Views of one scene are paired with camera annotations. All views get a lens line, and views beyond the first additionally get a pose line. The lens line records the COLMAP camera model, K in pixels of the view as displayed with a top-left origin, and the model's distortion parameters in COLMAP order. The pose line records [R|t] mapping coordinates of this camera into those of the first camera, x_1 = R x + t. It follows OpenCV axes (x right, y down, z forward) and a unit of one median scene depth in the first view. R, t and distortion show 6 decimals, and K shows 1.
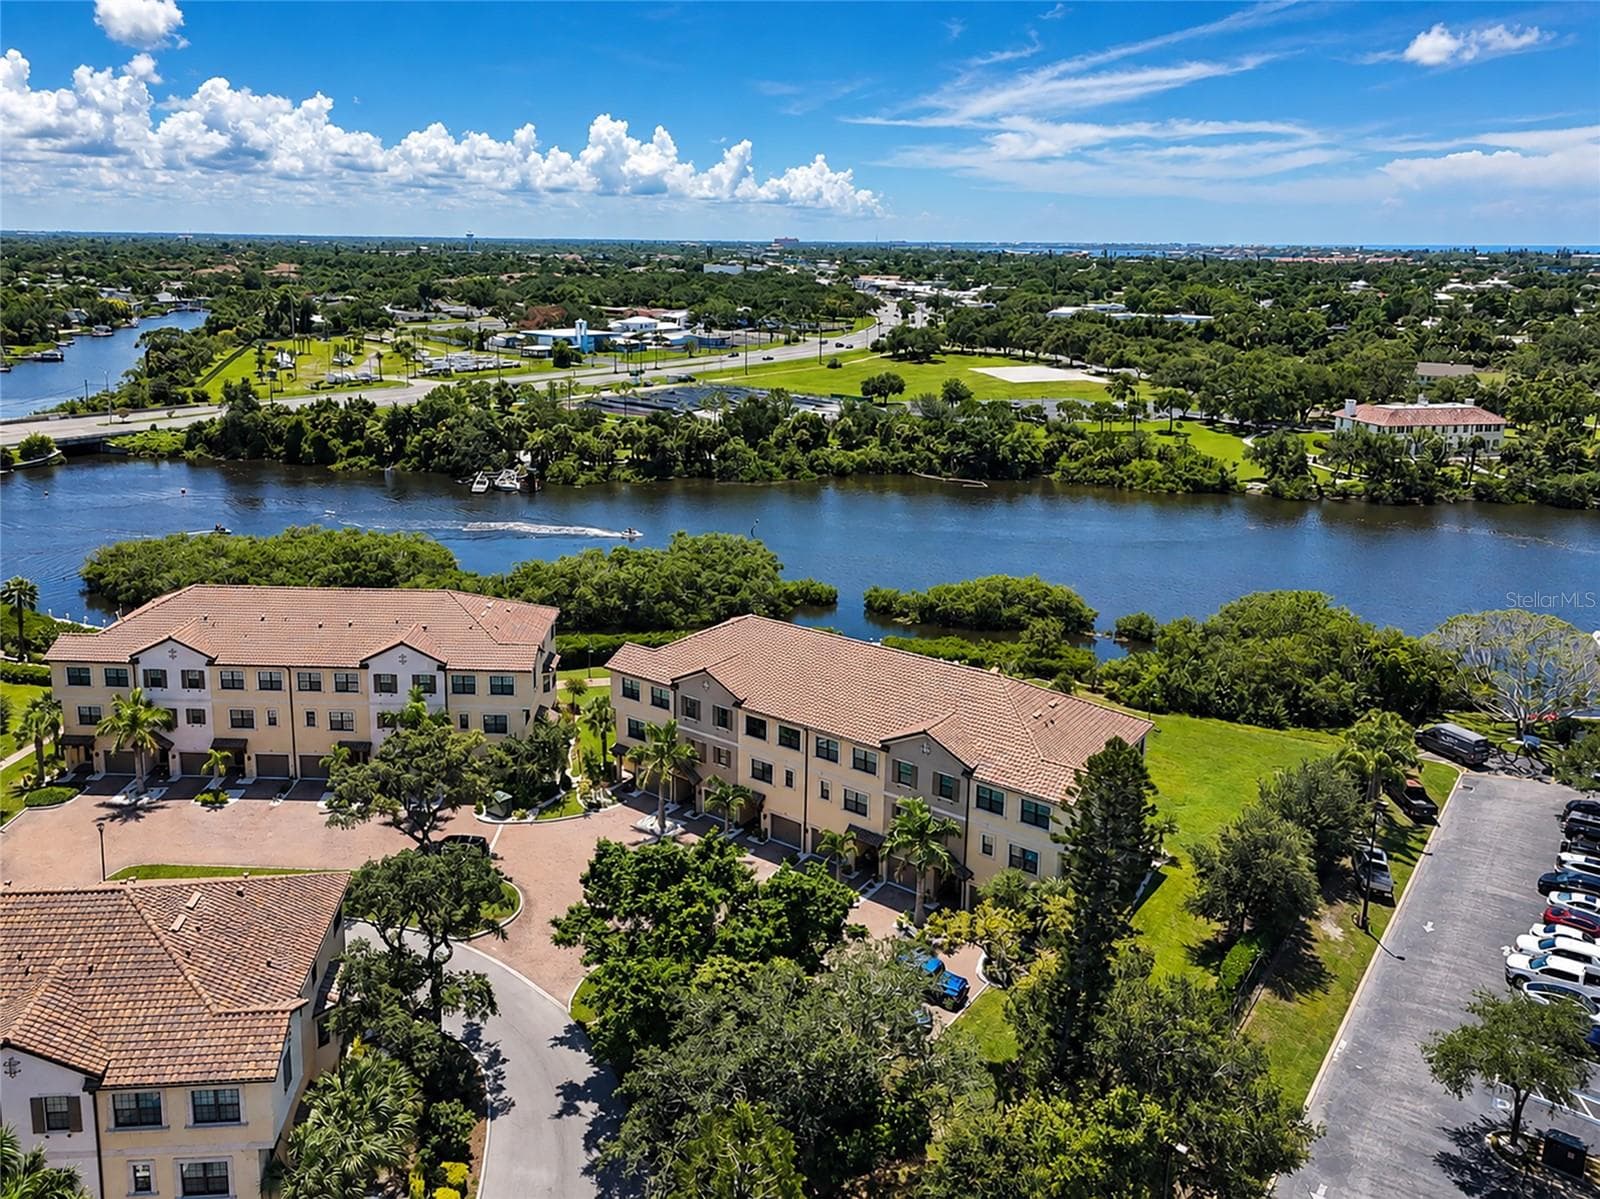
lens RADIAL K [[1210.9, 0, 709.7], [0, 1210.9, 532.3], [0, 0, 1]] dist [0.069840, -0.064666]
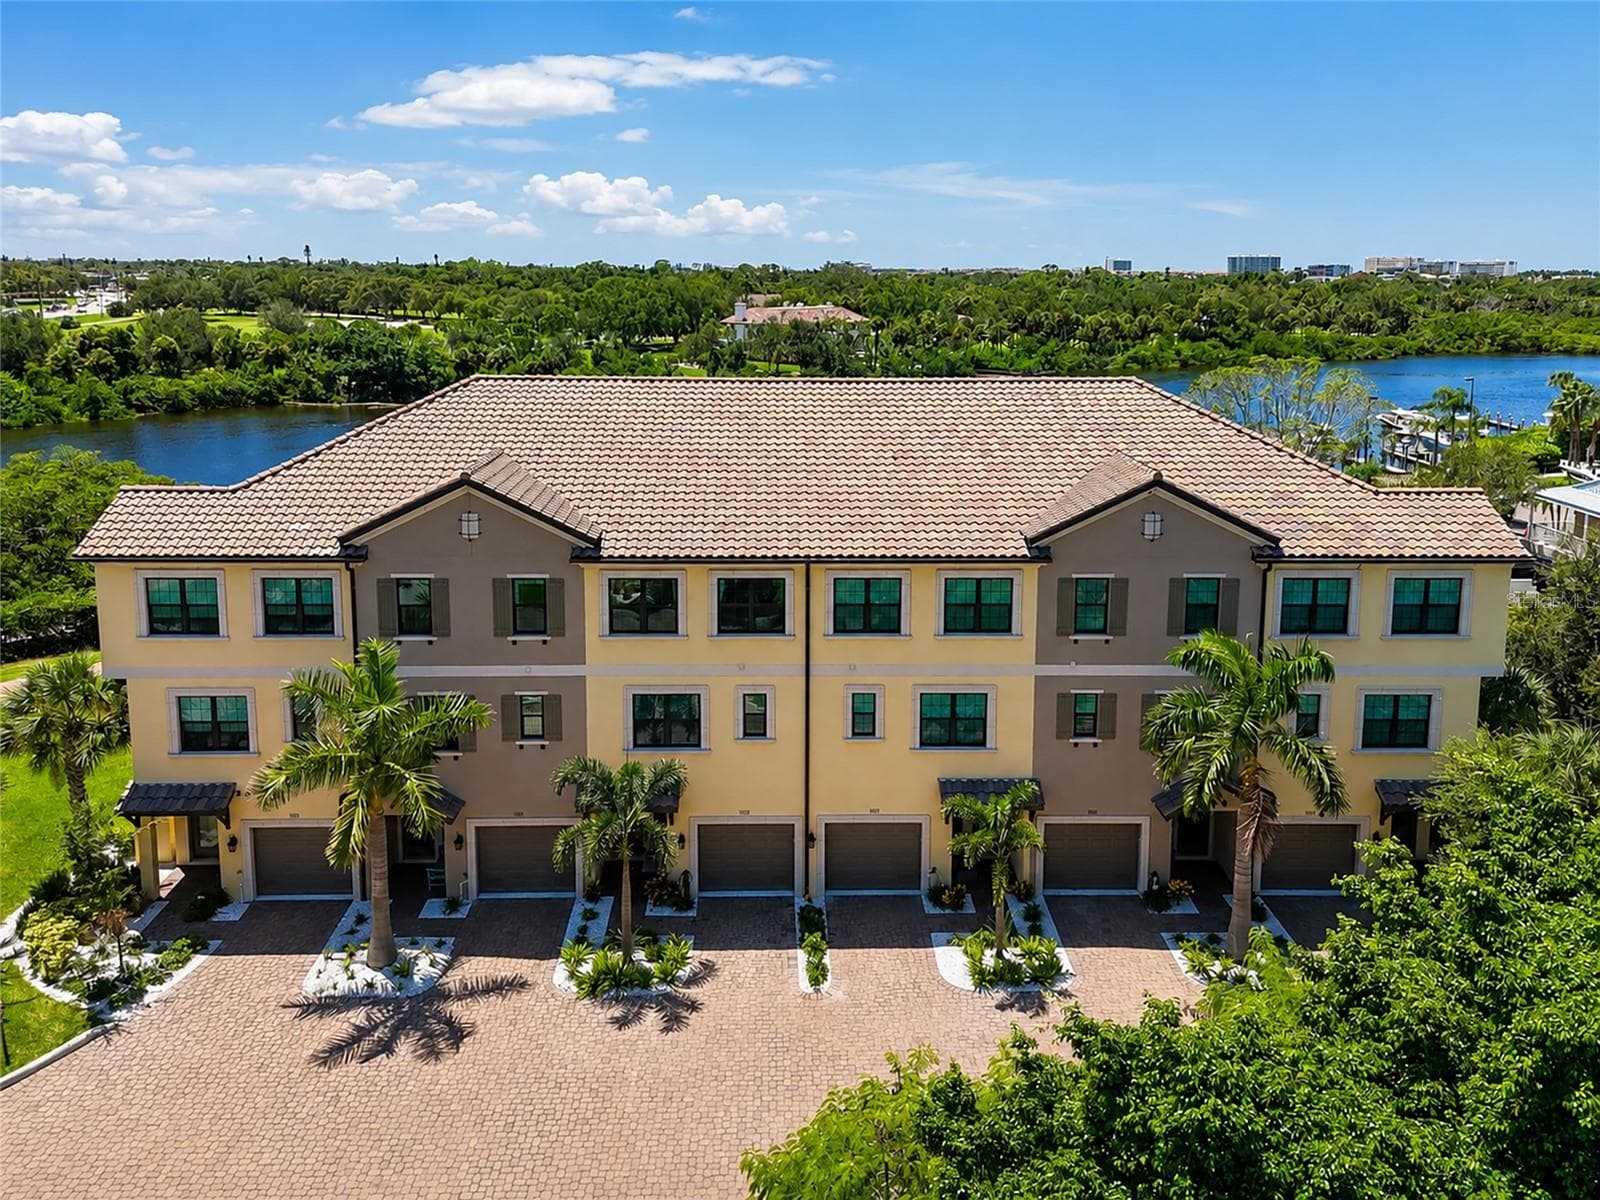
lens RADIAL K [[1210.9, 0, 805.5], [0, 1210.9, 473.5], [0, 0, 1]] dist [0.069840, -0.064666]
pose [[0.772039, -0.100503, 0.627579, -0.102683], [0.149025, 0.988517, -0.025022, 0.092183], [-0.617857, 0.112843, 0.778151, 0.450504]]
